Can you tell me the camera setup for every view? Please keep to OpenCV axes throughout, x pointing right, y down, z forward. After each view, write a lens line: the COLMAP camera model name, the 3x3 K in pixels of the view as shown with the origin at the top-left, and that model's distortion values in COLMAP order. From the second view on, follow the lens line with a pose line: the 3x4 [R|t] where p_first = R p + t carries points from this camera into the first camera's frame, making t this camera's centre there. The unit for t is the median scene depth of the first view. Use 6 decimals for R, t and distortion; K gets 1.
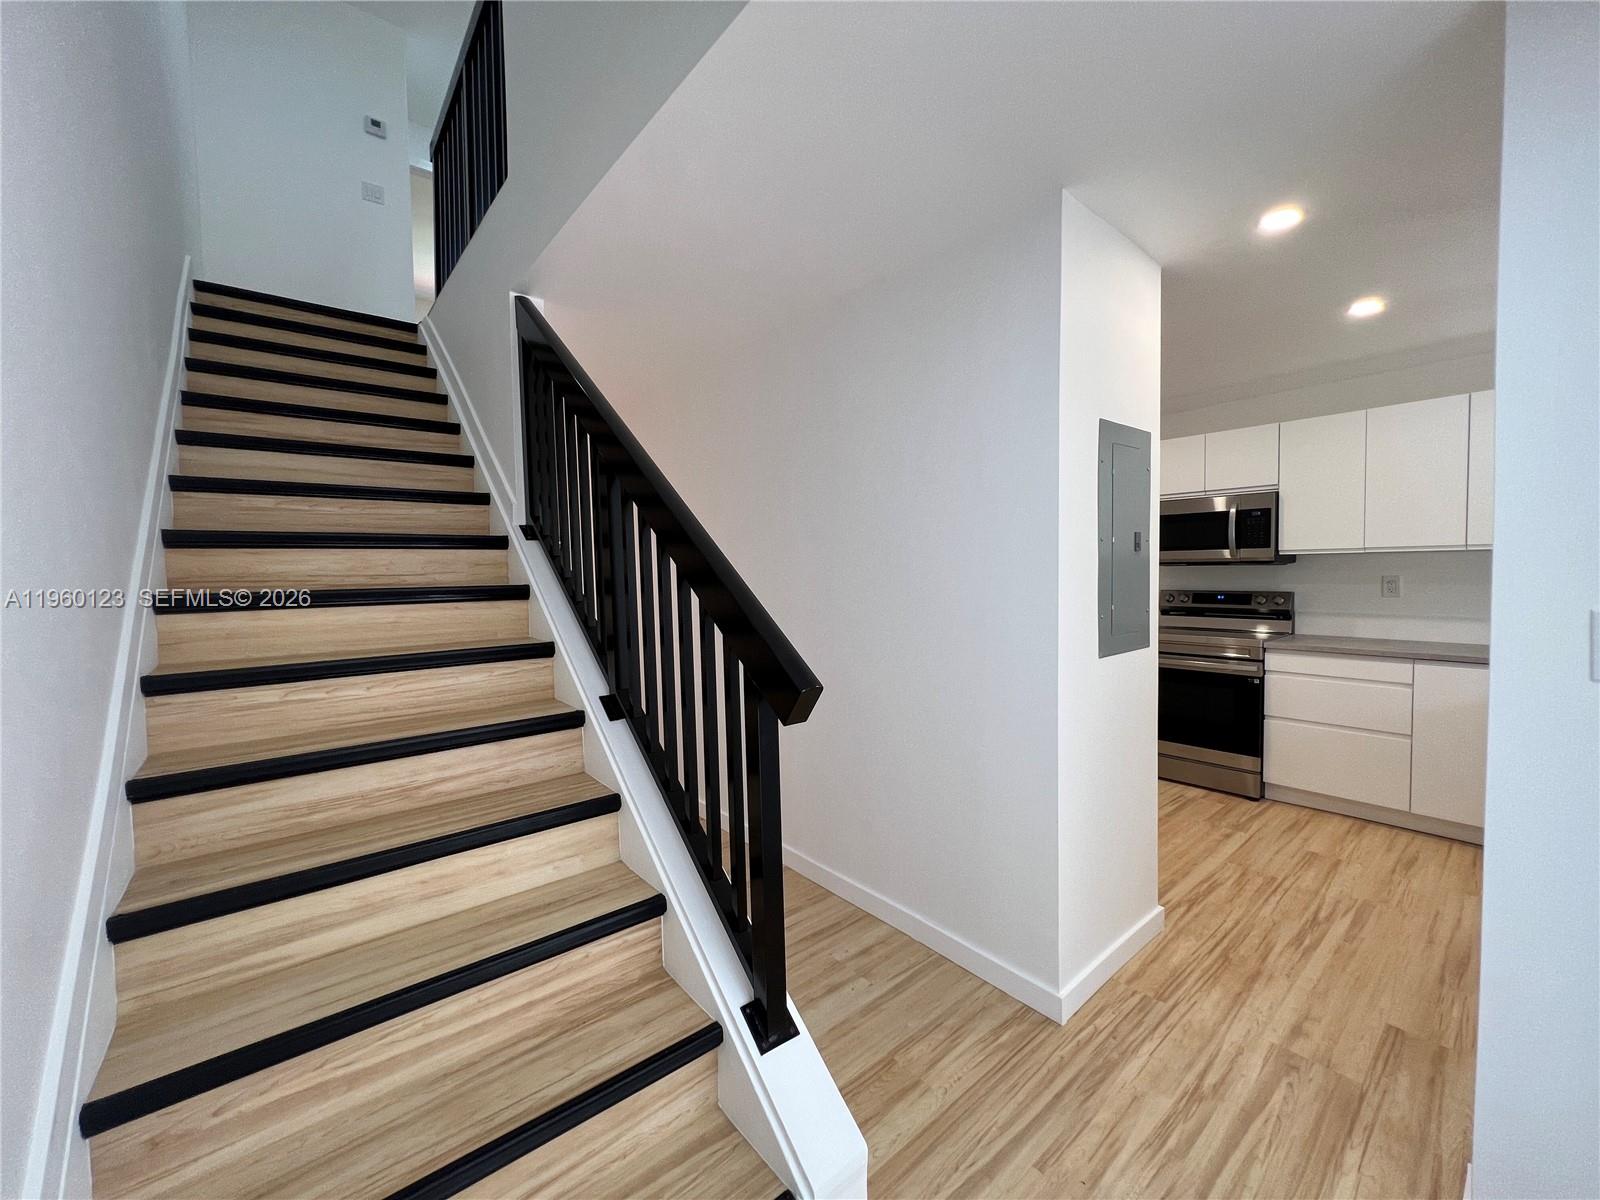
lens RADIAL K [[657.6, 0, 778.8], [0, 657.6, 580.0], [0, 0, 1]] dist [-0.004327, 0.001060]
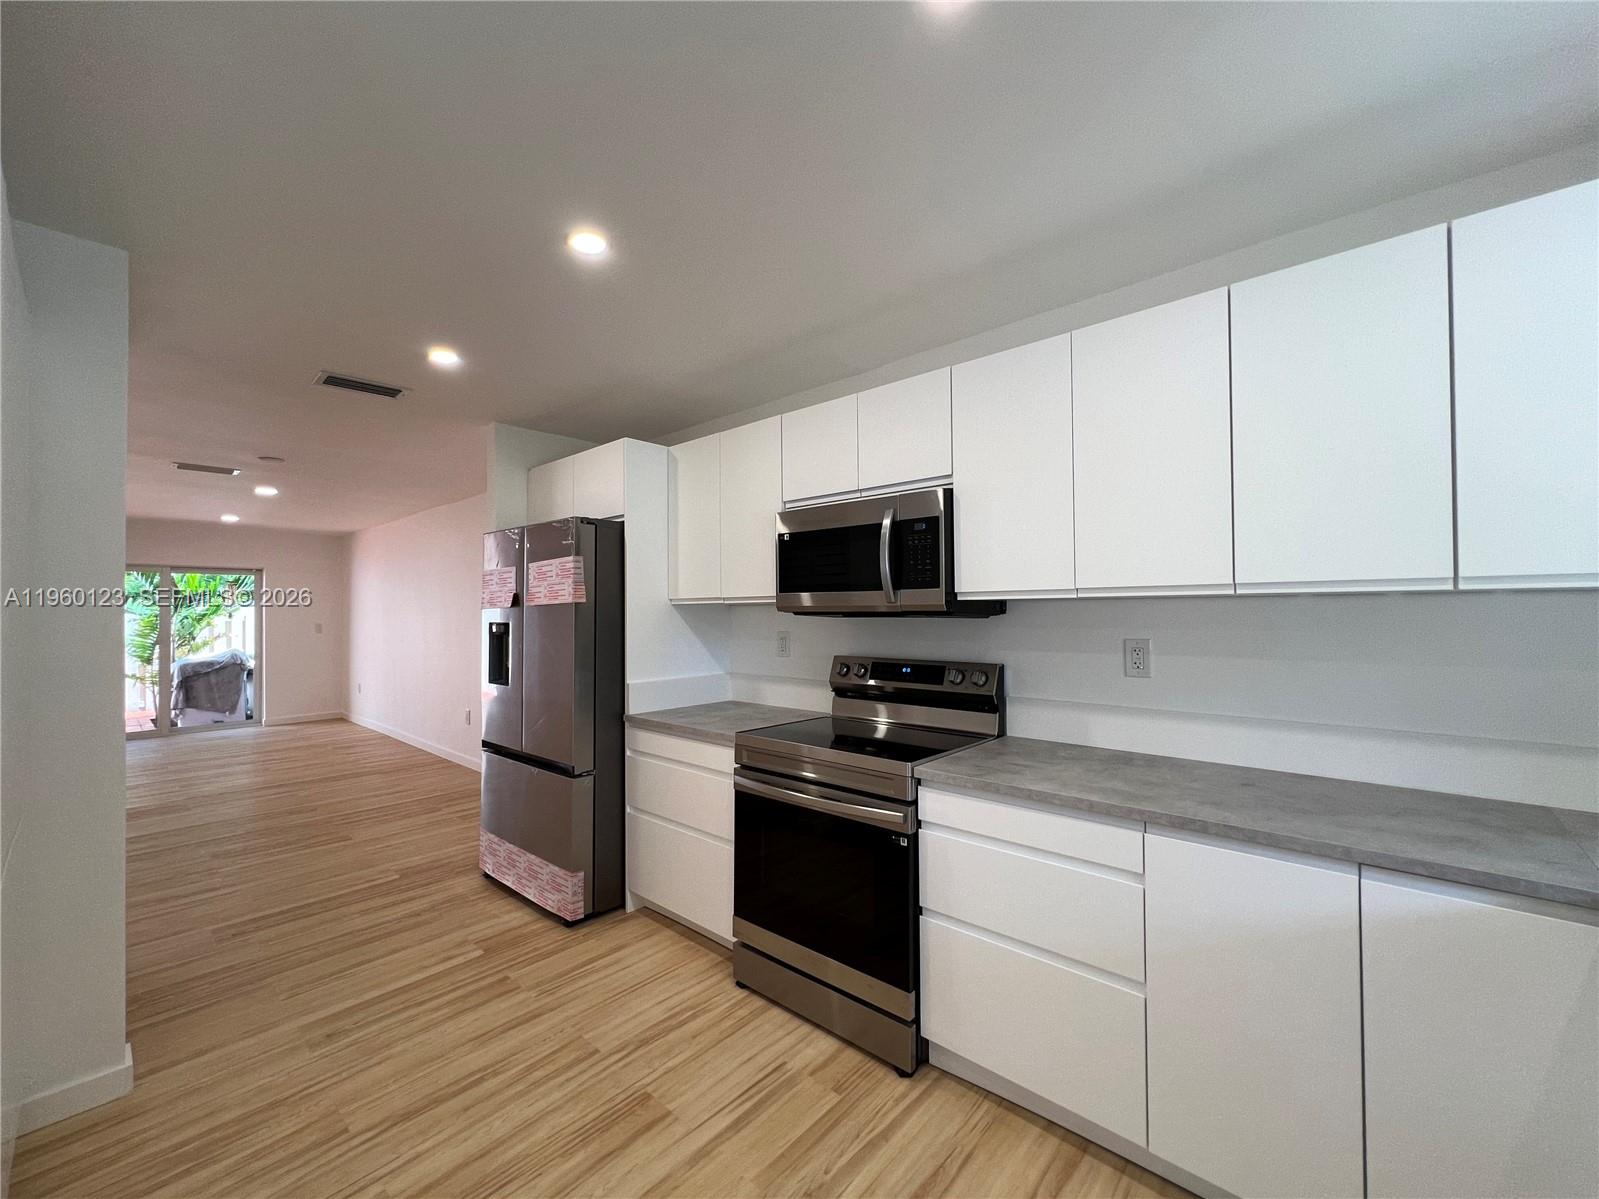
lens RADIAL K [[657.2, 0, 792.7], [0, 657.2, 601.5], [0, 0, 1]] dist [-0.004327, 0.001060]
pose [[0.992160, 0.002595, 0.124945, 0.573193], [0.004097, 0.998572, -0.053272, -0.008911], [-0.124905, 0.053366, 0.990732, 0.483550]]
